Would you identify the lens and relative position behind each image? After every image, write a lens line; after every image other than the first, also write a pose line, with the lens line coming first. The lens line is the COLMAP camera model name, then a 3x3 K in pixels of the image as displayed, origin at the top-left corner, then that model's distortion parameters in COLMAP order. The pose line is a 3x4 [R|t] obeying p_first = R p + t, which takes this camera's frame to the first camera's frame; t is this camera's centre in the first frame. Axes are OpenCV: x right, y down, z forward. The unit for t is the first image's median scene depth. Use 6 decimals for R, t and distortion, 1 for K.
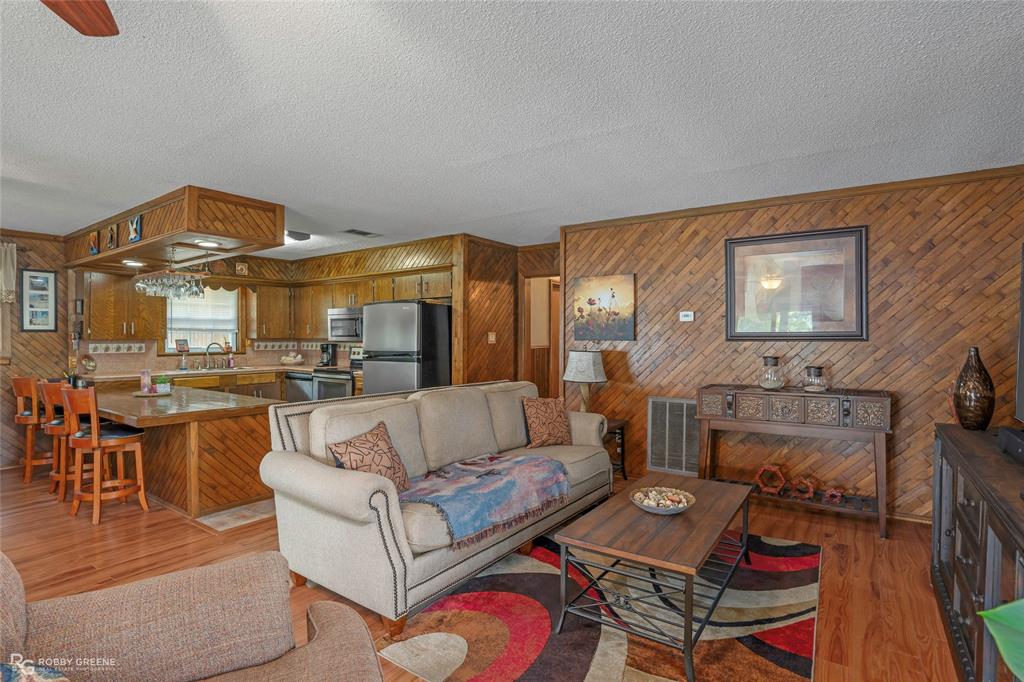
lens RADIAL K [[512.7, 0, 516.9], [0, 512.7, 340.1], [0, 0, 1]] dist [-0.049449, 0.017346]
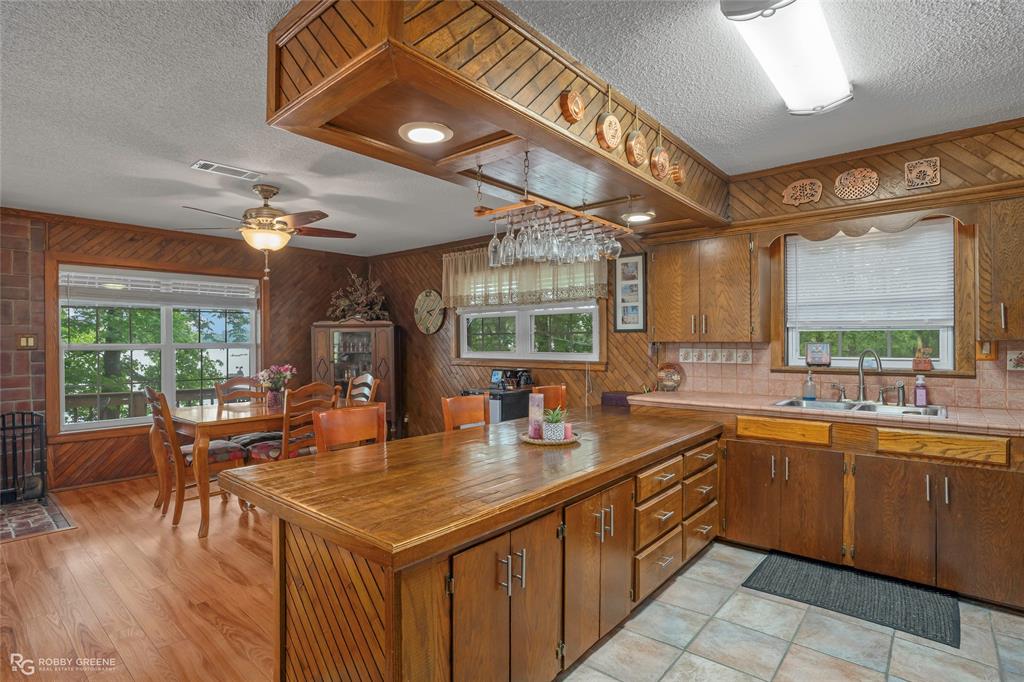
lens RADIAL K [[512.7, 0, 504.6], [0, 512.7, 344.2], [0, 0, 1]] dist [-0.049449, 0.017346]
pose [[-0.122550, 0.002787, -0.992458, -0.117435], [-0.006197, 0.999974, 0.003574, 0.000663], [0.992443, 0.006588, -0.122530, 0.859485]]
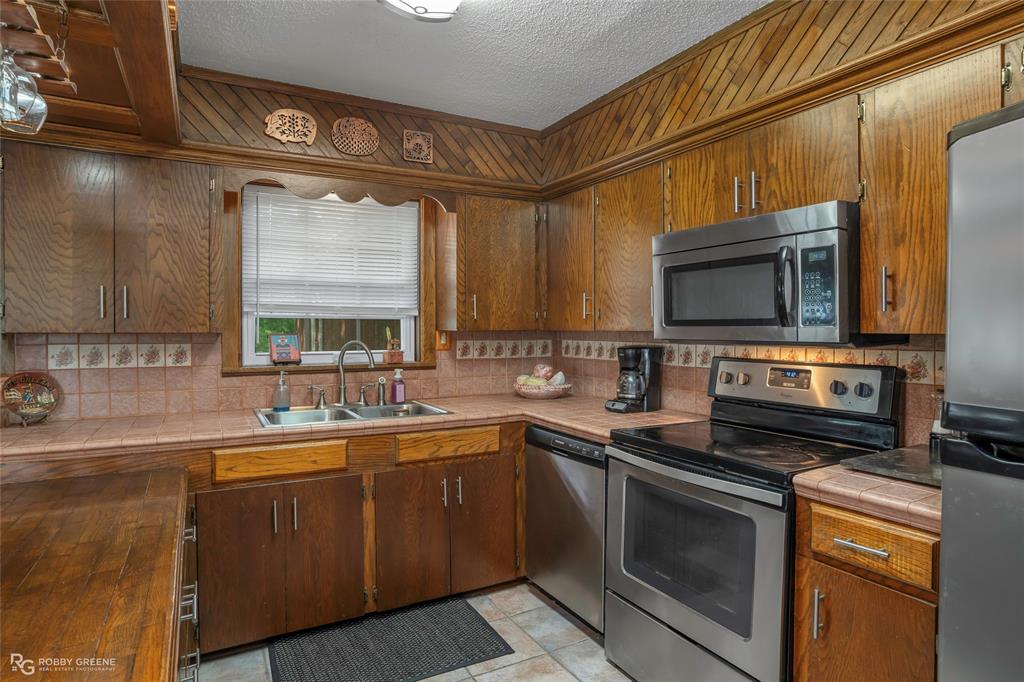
lens RADIAL K [[586.3, 0, 510.1], [0, 586.3, 334.3], [0, 0, 1]] dist [-0.041073, 0.009384]
pose [[0.897752, 0.004216, -0.440481, -0.352246], [-0.002874, 0.999989, 0.003712, -0.002992], [0.440491, -0.002067, 0.897754, 0.774014]]
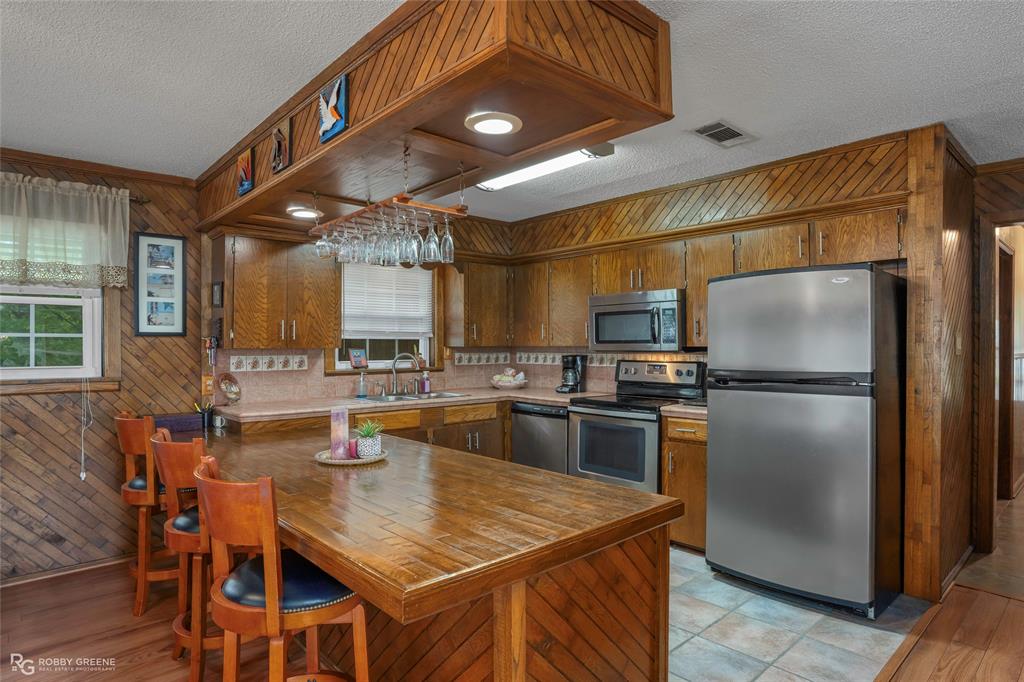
lens RADIAL K [[586.3, 0, 513.3], [0, 586.3, 343.0], [0, 0, 1]] dist [-0.041073, 0.009384]
pose [[0.973346, -0.004707, -0.229294, -0.362672], [0.002317, 0.999940, -0.010690, 0.000005], [0.229331, 0.009874, 0.973298, 0.392212]]
